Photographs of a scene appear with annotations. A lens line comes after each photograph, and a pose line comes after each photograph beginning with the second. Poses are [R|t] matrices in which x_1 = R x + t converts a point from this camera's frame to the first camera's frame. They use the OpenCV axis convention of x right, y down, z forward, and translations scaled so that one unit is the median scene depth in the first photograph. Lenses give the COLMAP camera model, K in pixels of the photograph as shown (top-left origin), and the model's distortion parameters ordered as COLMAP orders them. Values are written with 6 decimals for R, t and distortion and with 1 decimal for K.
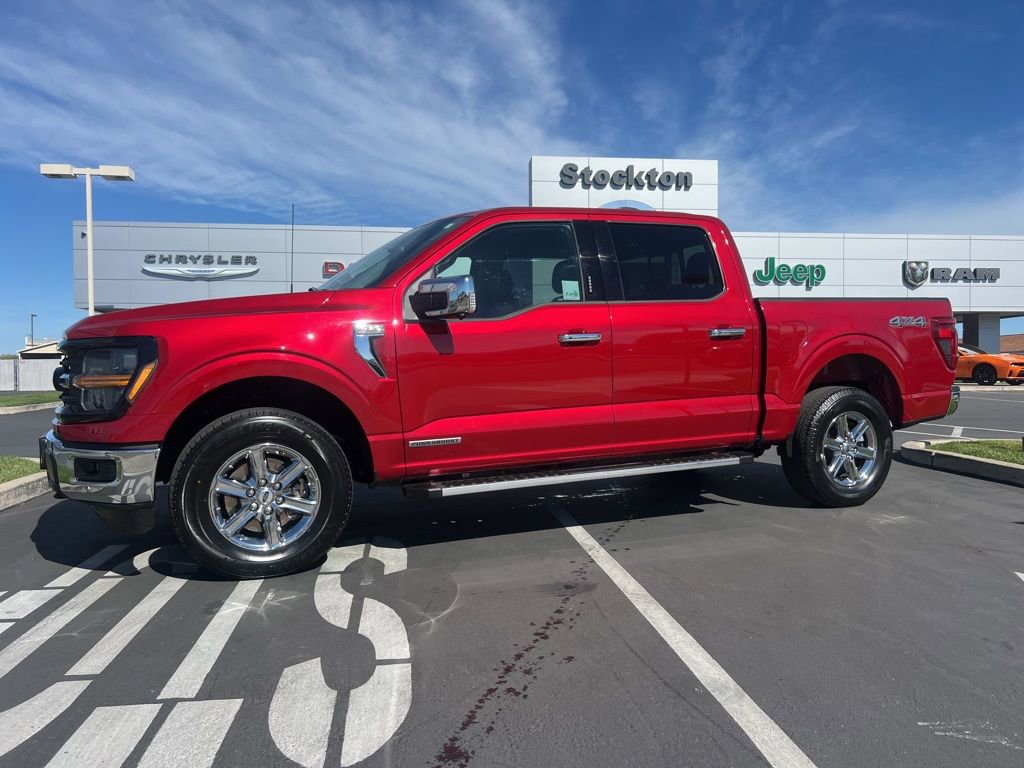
lens RADIAL K [[776.9, 0, 508.1], [0, 776.9, 368.4], [0, 0, 1]] dist [0.057084, -0.059883]
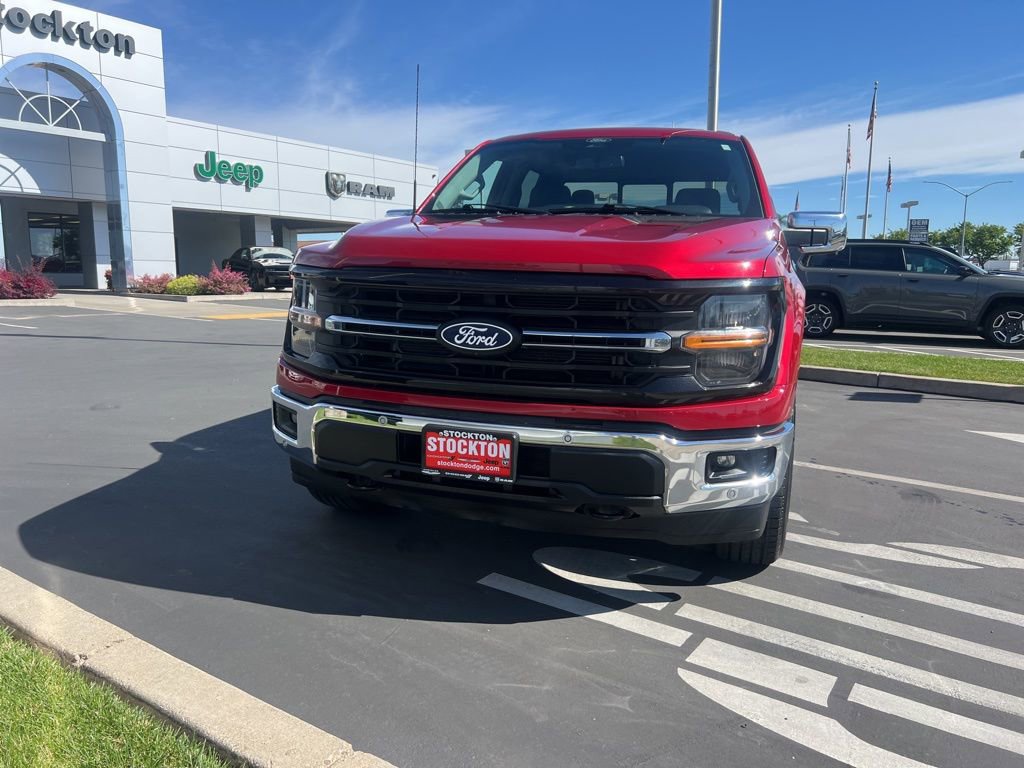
lens RADIAL K [[770.4, 0, 524.1], [0, 770.4, 380.3], [0, 0, 1]] dist [0.066706, -0.075927]
pose [[0.661120, -0.091338, 0.744700, -0.158897], [-0.017771, 0.990377, 0.137247, -0.005974], [-0.750070, -0.103971, 0.653135, 0.092843]]
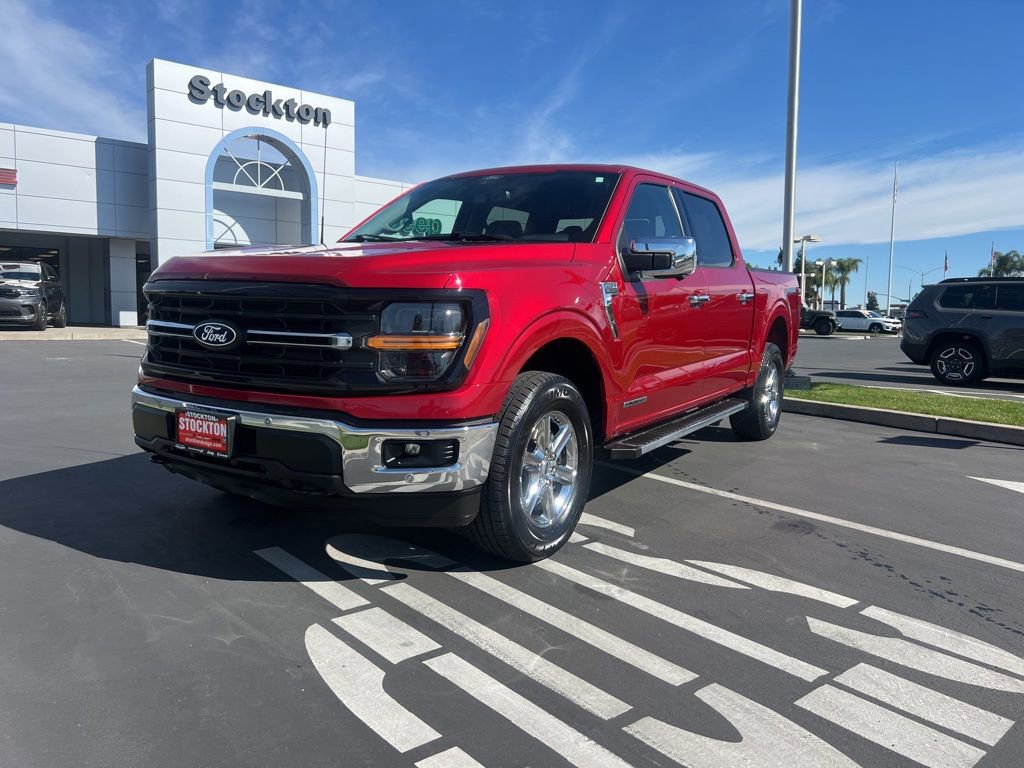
lens RADIAL K [[765.2, 0, 516.0], [0, 765.2, 380.7], [0, 0, 1]] dist [0.057008, -0.066909]
pose [[0.834625, -0.025565, 0.550224, -0.117359], [-0.026726, 0.995866, 0.086811, -0.002456], [-0.550169, -0.087160, 0.830492, 0.040235]]
